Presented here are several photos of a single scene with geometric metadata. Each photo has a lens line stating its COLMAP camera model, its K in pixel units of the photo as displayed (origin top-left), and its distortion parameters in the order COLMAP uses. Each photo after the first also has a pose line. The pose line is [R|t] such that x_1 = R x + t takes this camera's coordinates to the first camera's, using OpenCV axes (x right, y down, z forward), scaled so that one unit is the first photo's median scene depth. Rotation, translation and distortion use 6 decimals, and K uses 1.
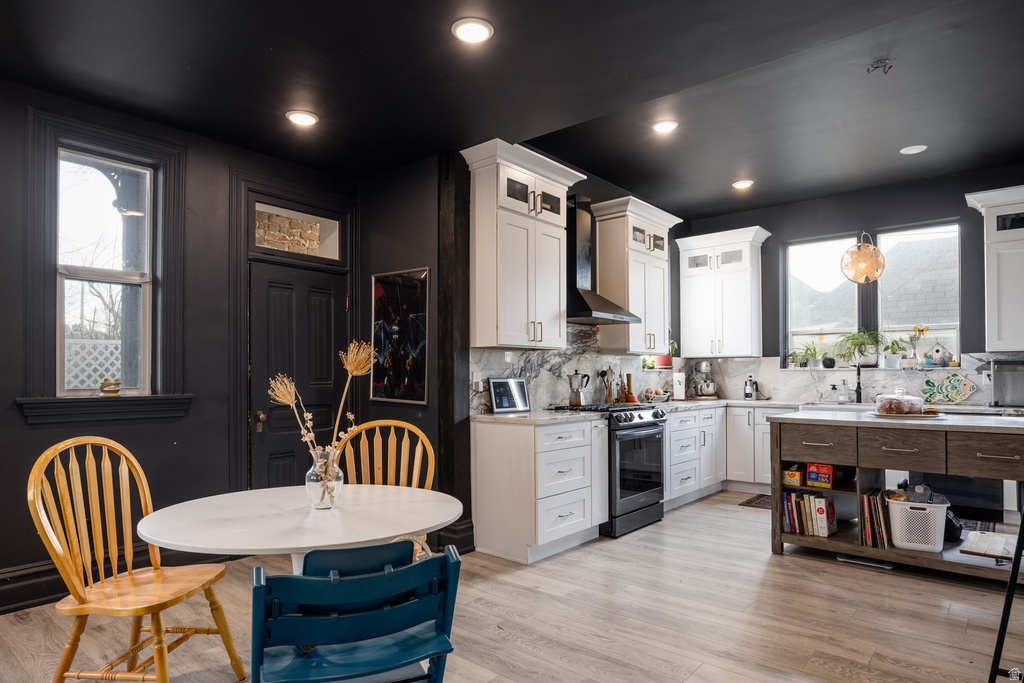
lens RADIAL K [[591.2, 0, 517.1], [0, 591.2, 369.7], [0, 0, 1]] dist [-0.017035, 0.000407]
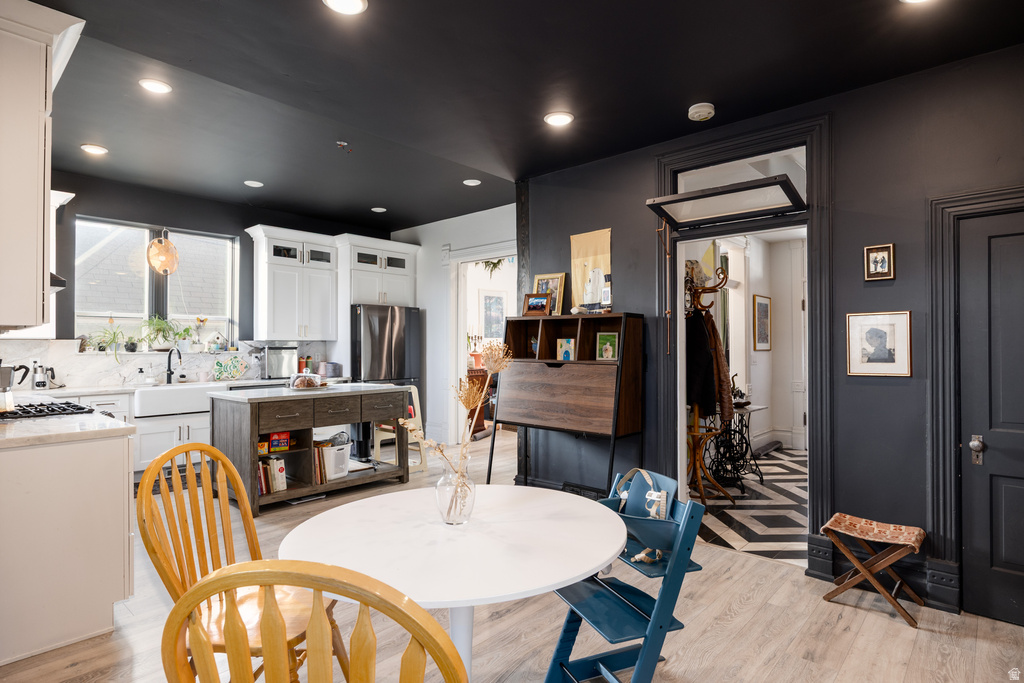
lens RADIAL K [[542.7, 0, 513.1], [0, 542.7, 347.1], [0, 0, 1]] dist [-0.004295, -0.001067]
pose [[0.024627, 0.002348, 0.999694, -0.445149], [-0.003556, 0.999991, -0.002261, -0.012969], [-0.999690, -0.003500, 0.024636, 0.350770]]
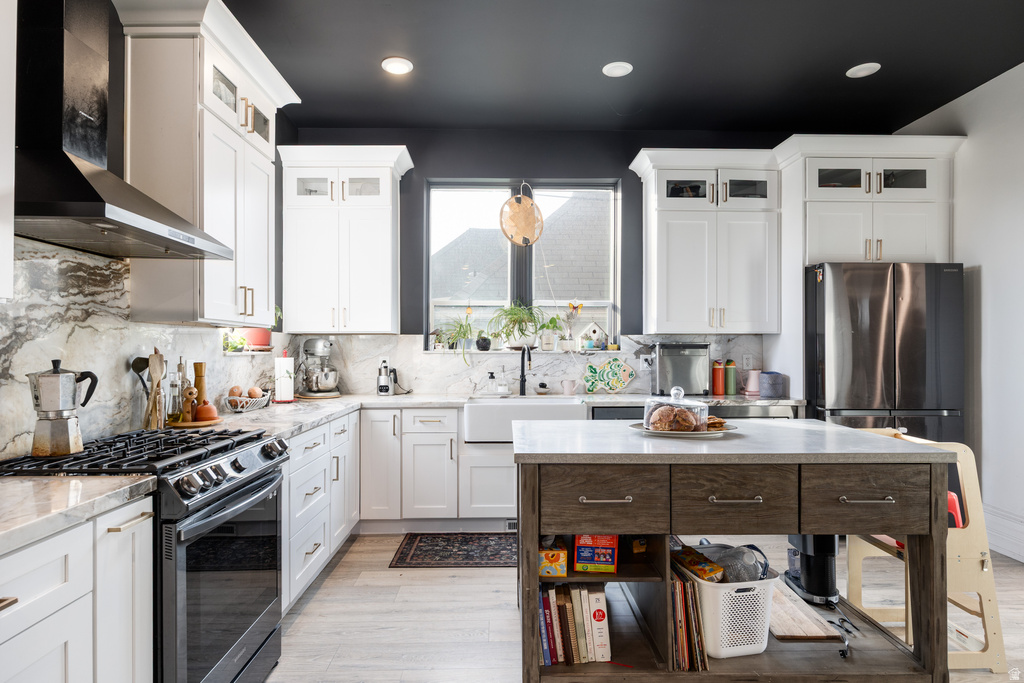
lens RADIAL K [[561.8, 0, 501.5], [0, 561.8, 345.0], [0, 0, 1]] dist [-0.000773, -0.000507]
pose [[0.755759, 0.006646, 0.654816, 0.071047], [-0.006891, 0.999974, -0.002196, -0.009659], [-0.654813, -0.002853, 0.755785, 0.478088]]
